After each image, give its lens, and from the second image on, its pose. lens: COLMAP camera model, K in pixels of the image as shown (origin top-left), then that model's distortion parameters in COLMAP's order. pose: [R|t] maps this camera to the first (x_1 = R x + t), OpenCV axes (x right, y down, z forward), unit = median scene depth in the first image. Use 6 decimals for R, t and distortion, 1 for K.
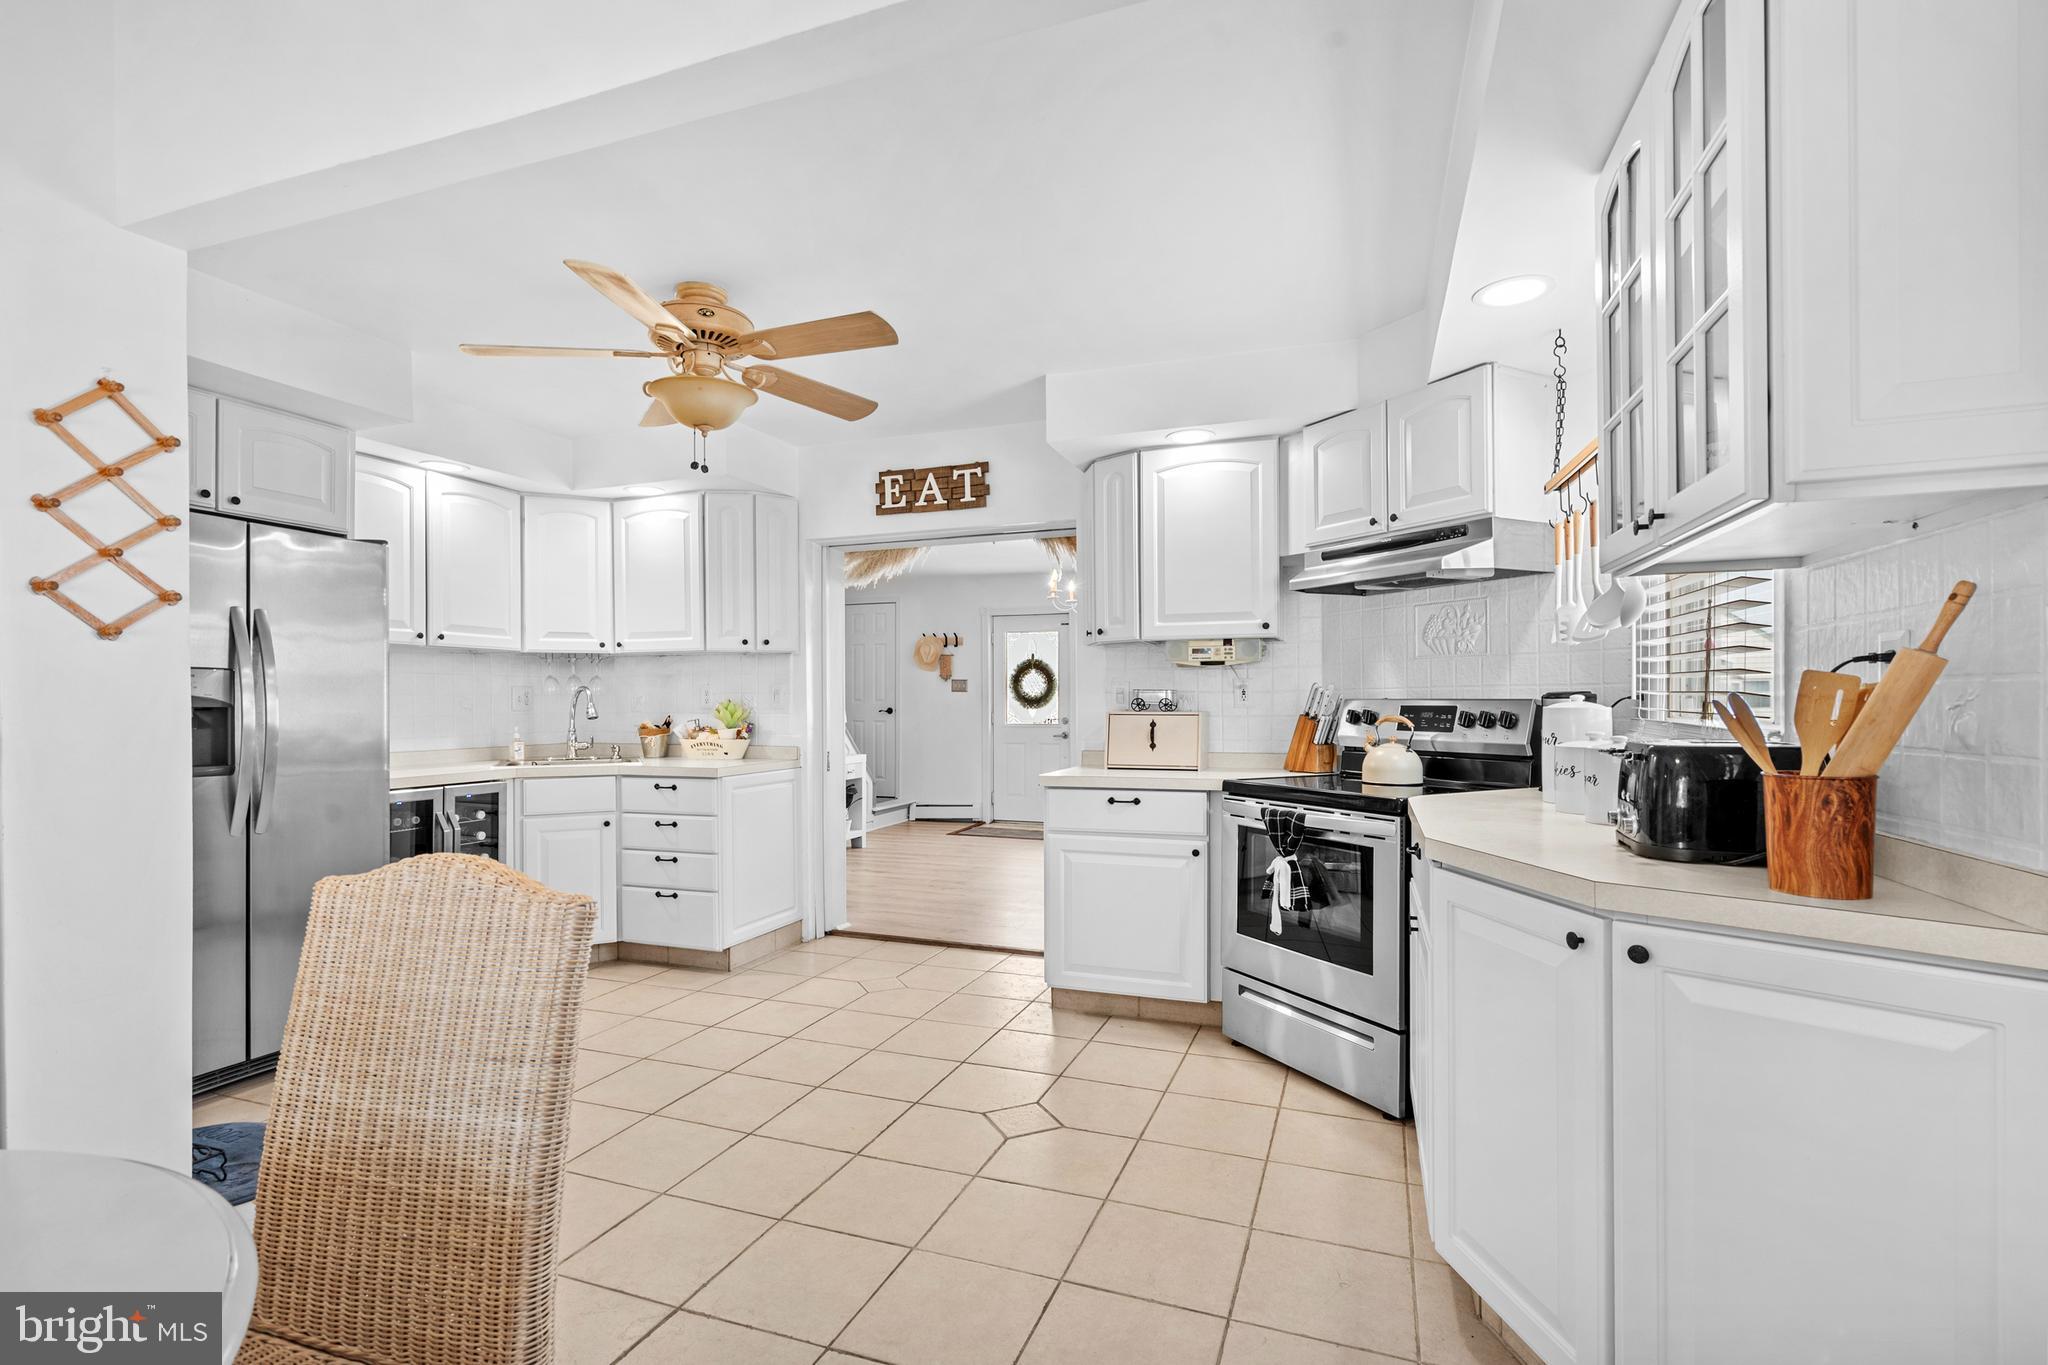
lens RADIAL K [[958.4, 0, 1050.3], [0, 958.4, 697.6], [0, 0, 1]] dist [-0.001225, 0.000071]
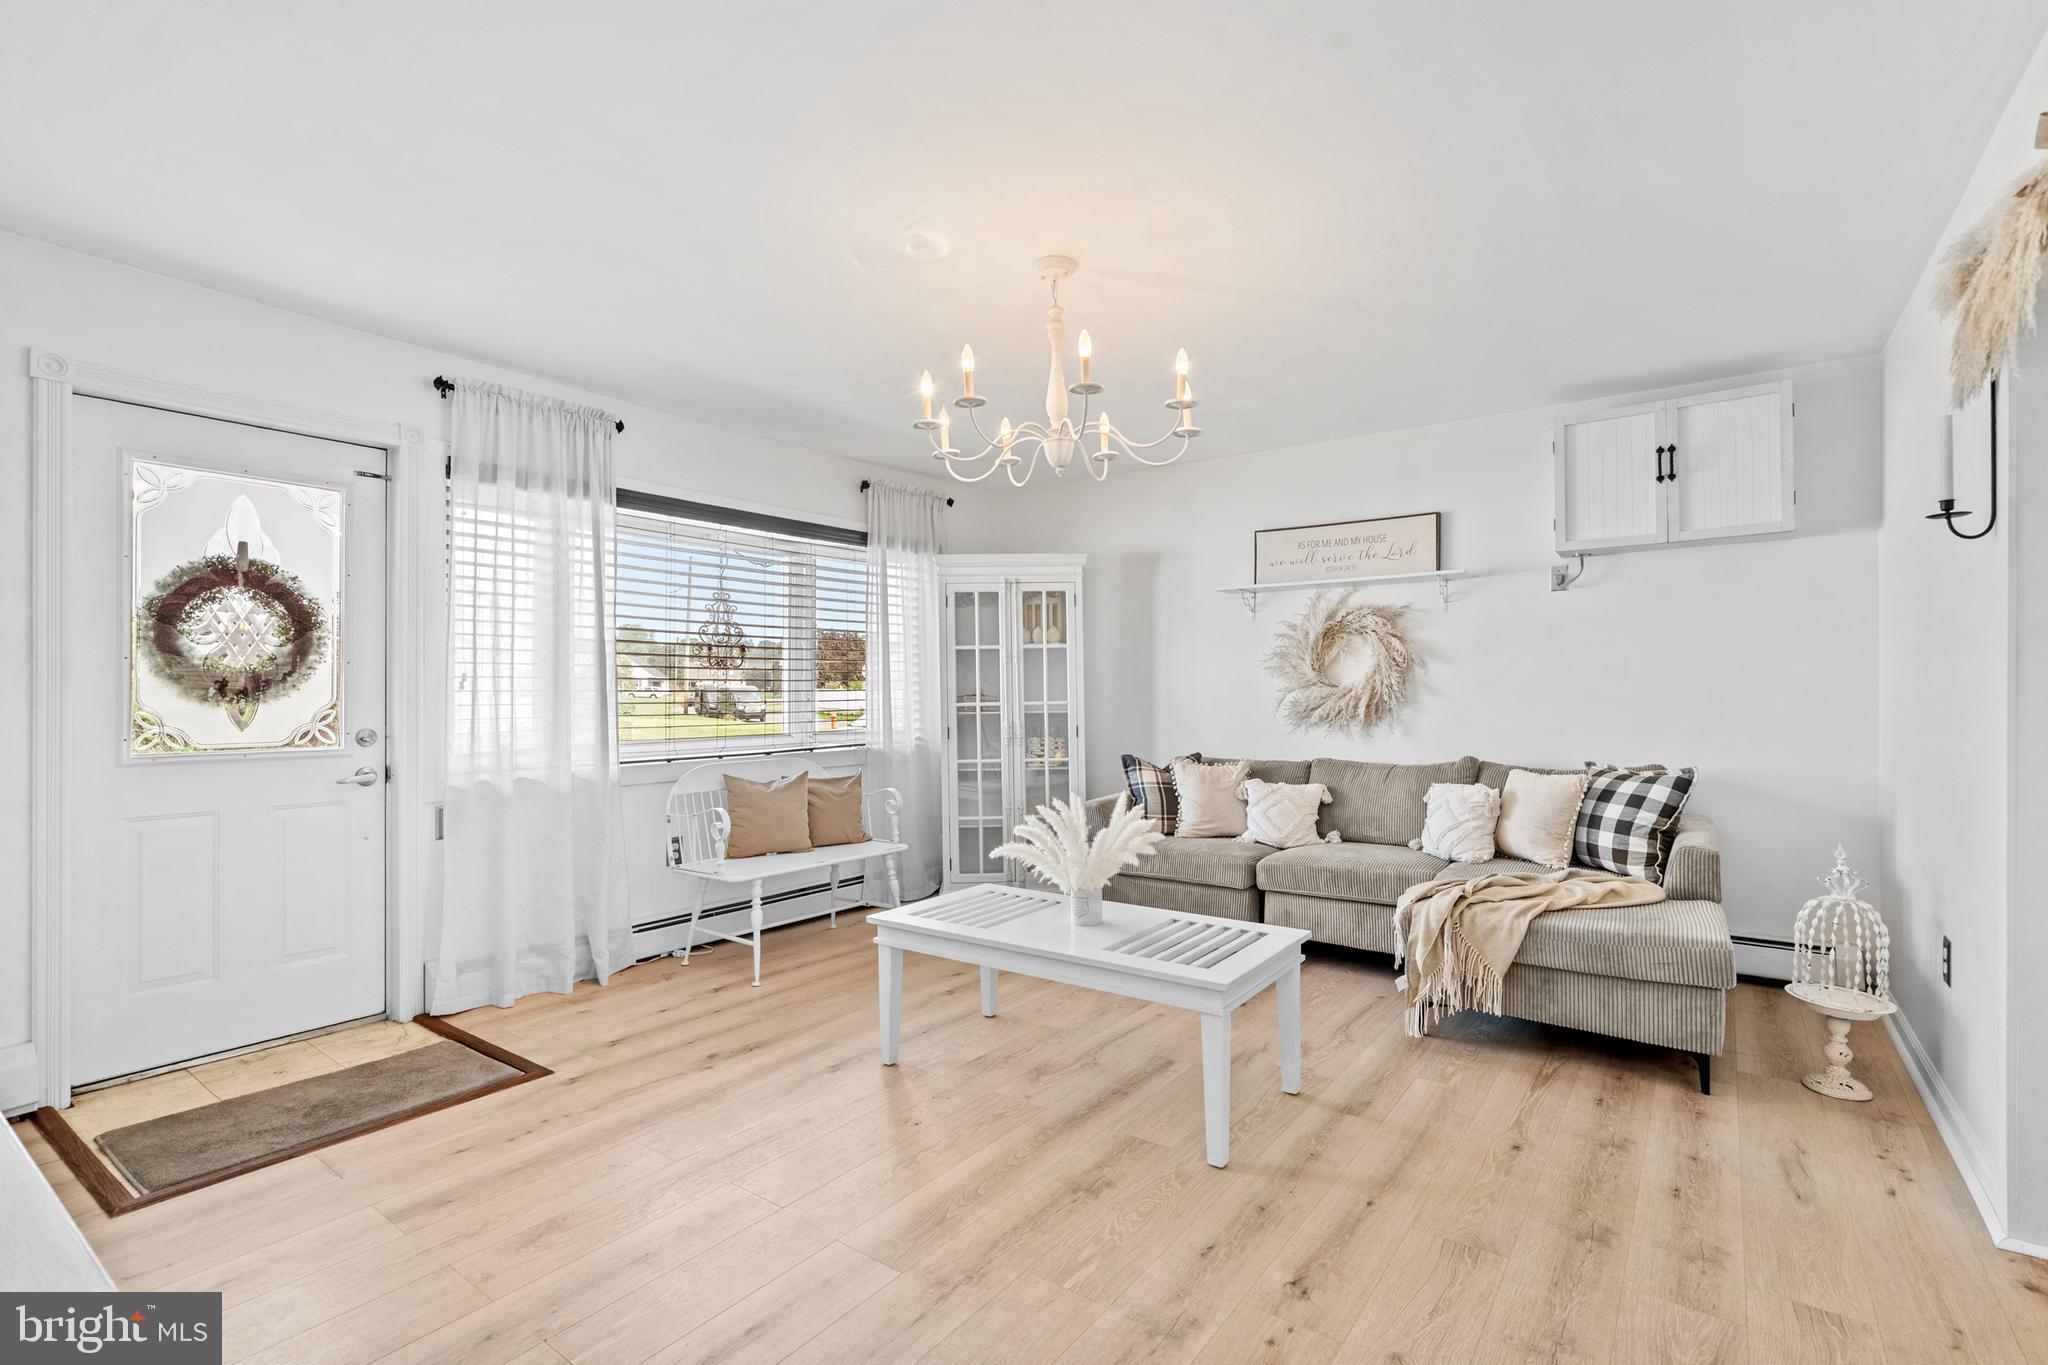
lens RADIAL K [[948.7, 0, 1023.8], [0, 948.7, 694.5], [0, 0, 1]] dist [-0.005067, 0.000116]
pose [[0.271150, -0.000928, 0.962537, -0.614637], [-0.004309, 0.999988, 0.002178, 0.013322], [-0.962527, -0.004738, 0.271143, 1.516602]]
